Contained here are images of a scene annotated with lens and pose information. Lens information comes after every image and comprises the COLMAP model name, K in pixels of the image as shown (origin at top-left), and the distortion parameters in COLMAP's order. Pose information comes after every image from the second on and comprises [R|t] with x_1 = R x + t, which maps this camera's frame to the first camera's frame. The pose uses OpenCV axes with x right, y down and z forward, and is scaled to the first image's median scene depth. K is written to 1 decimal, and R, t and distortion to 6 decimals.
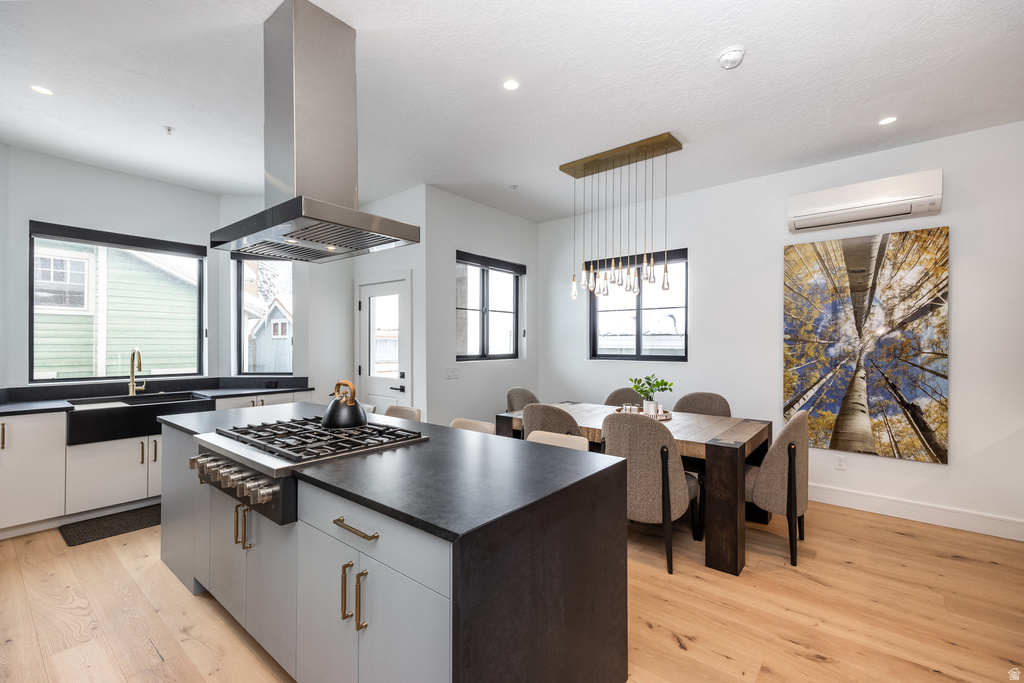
lens RADIAL K [[436.5, 0, 492.2], [0, 436.5, 342.3], [0, 0, 1]] dist [0.015339, -0.000839]
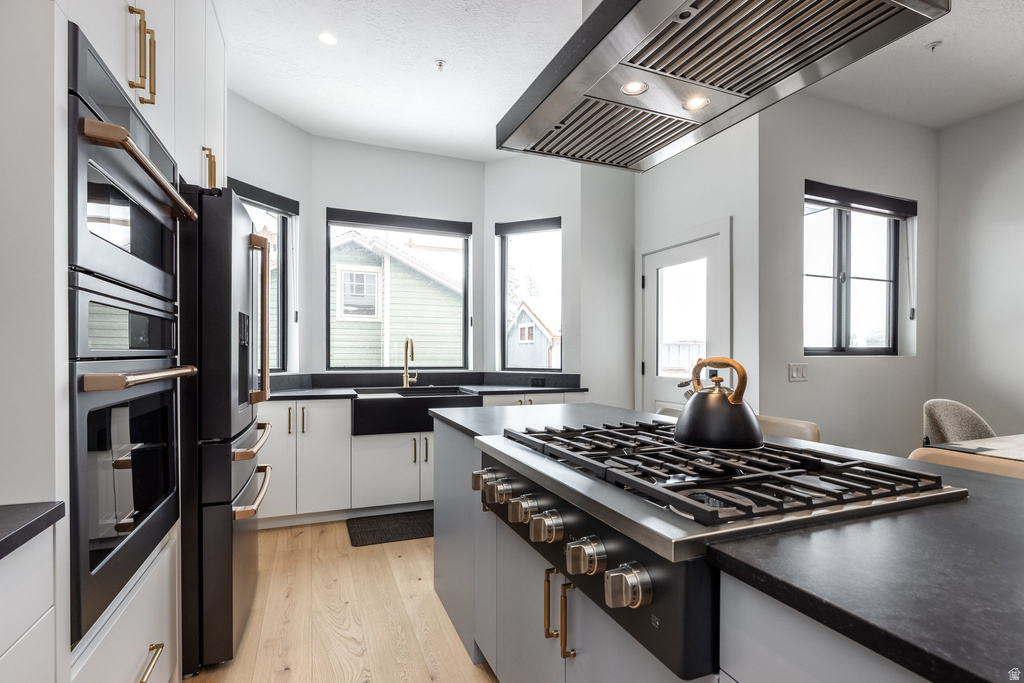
lens RADIAL K [[477.6, 0, 507.2], [0, 477.6, 355.6], [0, 0, 1]] dist [-0.001017, -0.000074]
pose [[0.886571, 0.004721, -0.462568, -0.184887], [-0.000837, 0.999963, 0.008600, 0.050548], [0.462591, -0.007237, 0.886542, 0.235436]]
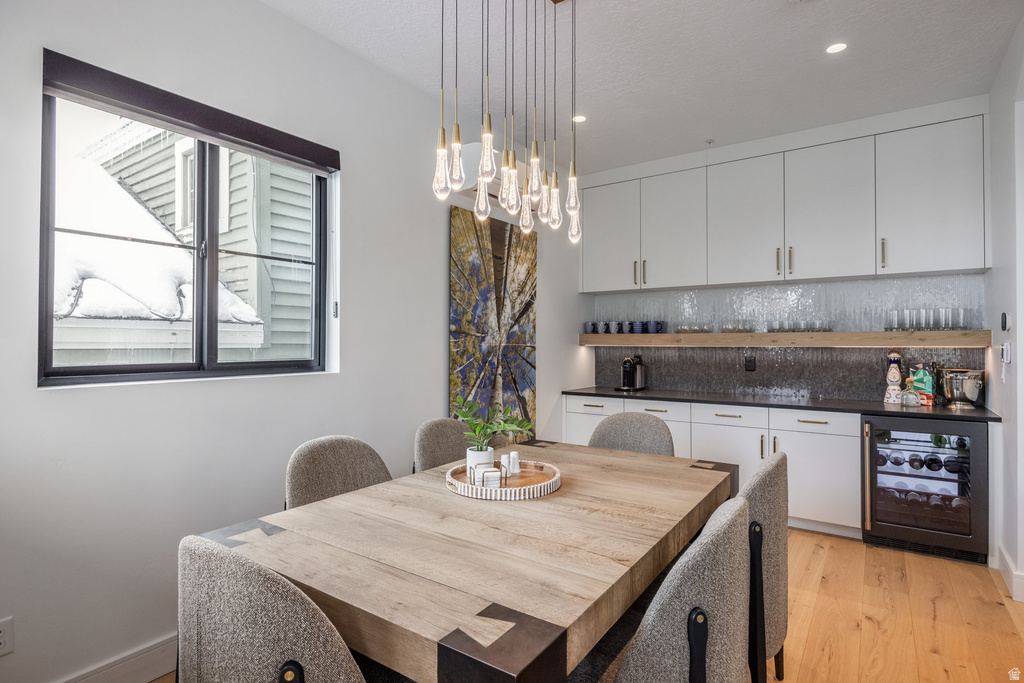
lens RADIAL K [[517.8, 0, 530.7], [0, 517.8, 339.4], [0, 0, 1]] dist [-0.005192, -0.000580]
pose [[-0.119244, 0.003221, 0.992860, -0.236723], [-0.003792, 0.999986, -0.003699, 0.011054], [-0.992858, -0.004206, -0.119230, 1.070364]]
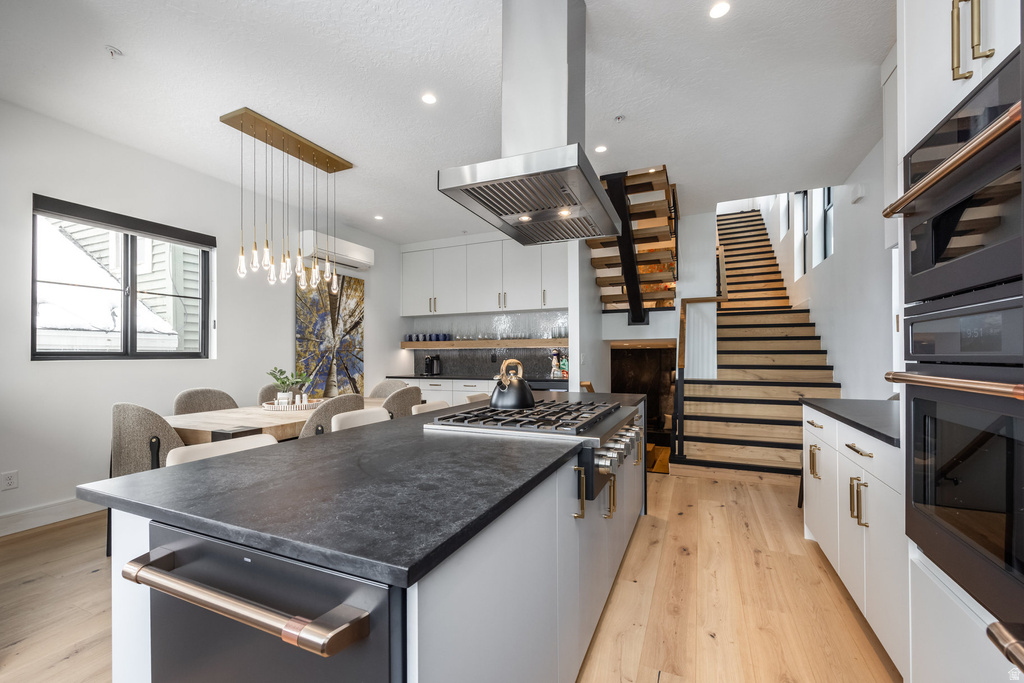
lens RADIAL K [[413.3, 0, 526.9], [0, 413.3, 352.1], [0, 0, 1]] dist [0.000524, 0.000147]
pose [[-0.301974, 0.007272, 0.953289, -0.756544], [0.002125, 0.999974, -0.006955, 0.049394], [-0.953314, -0.000074, -0.301981, 0.798515]]
